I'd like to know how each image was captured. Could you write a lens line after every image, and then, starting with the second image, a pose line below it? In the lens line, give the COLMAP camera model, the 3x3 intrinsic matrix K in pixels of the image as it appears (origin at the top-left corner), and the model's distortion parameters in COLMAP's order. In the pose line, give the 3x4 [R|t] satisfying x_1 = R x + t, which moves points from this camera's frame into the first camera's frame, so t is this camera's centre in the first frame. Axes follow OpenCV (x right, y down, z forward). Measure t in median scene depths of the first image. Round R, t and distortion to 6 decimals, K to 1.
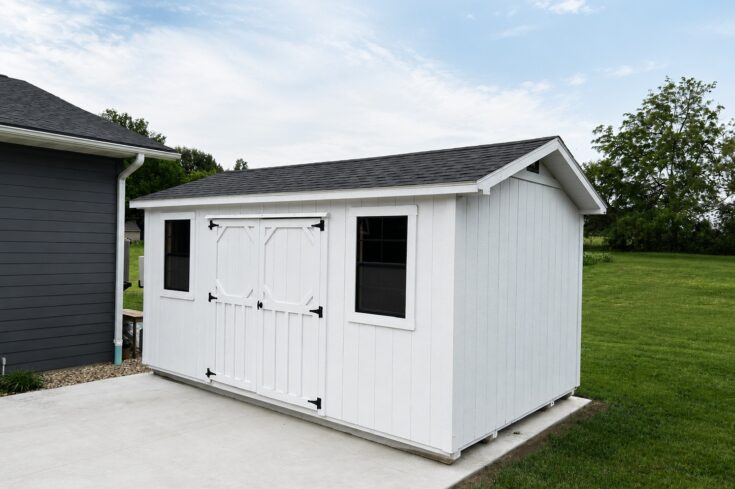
lens RADIAL K [[564.8, 0, 367.5], [0, 564.8, 244.5], [0, 0, 1]] dist [0.003802, 0.000347]
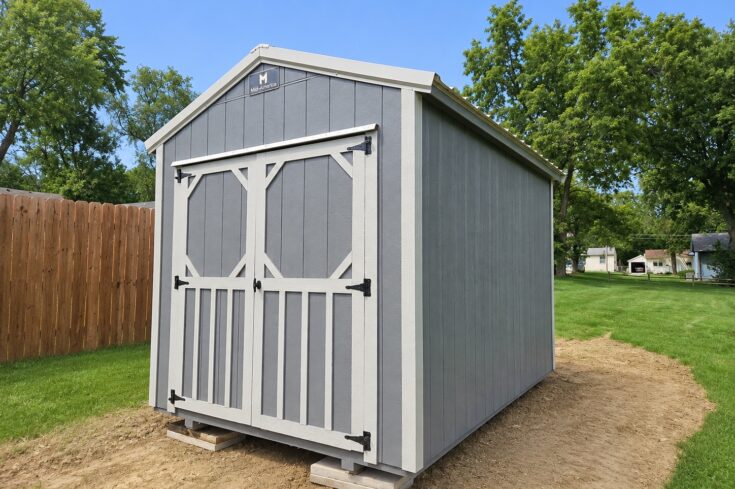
lens RADIAL K [[503.3, 0, 367.5], [0, 503.3, 244.5], [0, 0, 1]] dist [0.001251, 0.000828]
pose [[0.994846, -0.010135, 0.100885, -0.126433], [0.015985, 0.998226, -0.057347, 0.096489], [-0.100125, 0.058664, 0.993244, 0.425177]]
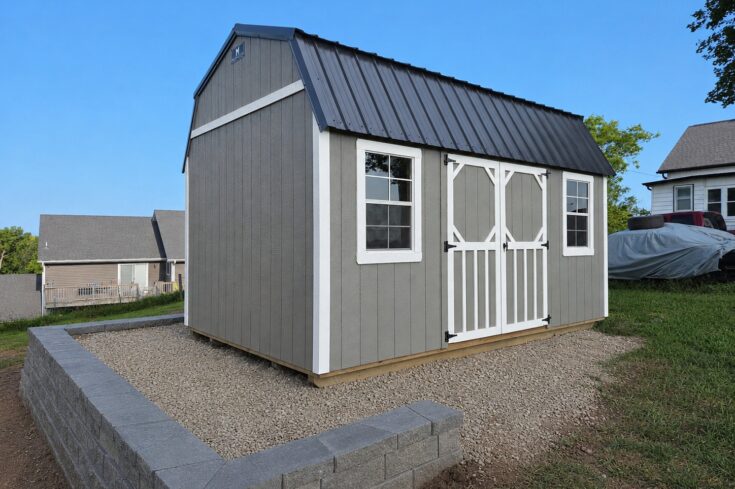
lens RADIAL K [[503.3, 0, 367.5], [0, 503.3, 244.5], [0, 0, 1]] dist [0.001251, 0.000828]
pose [[0.206413, -0.033364, 0.977896, -1.154836], [0.004510, 0.999440, 0.033147, 0.072591], [-0.978455, -0.002432, 0.206448, 1.074950]]
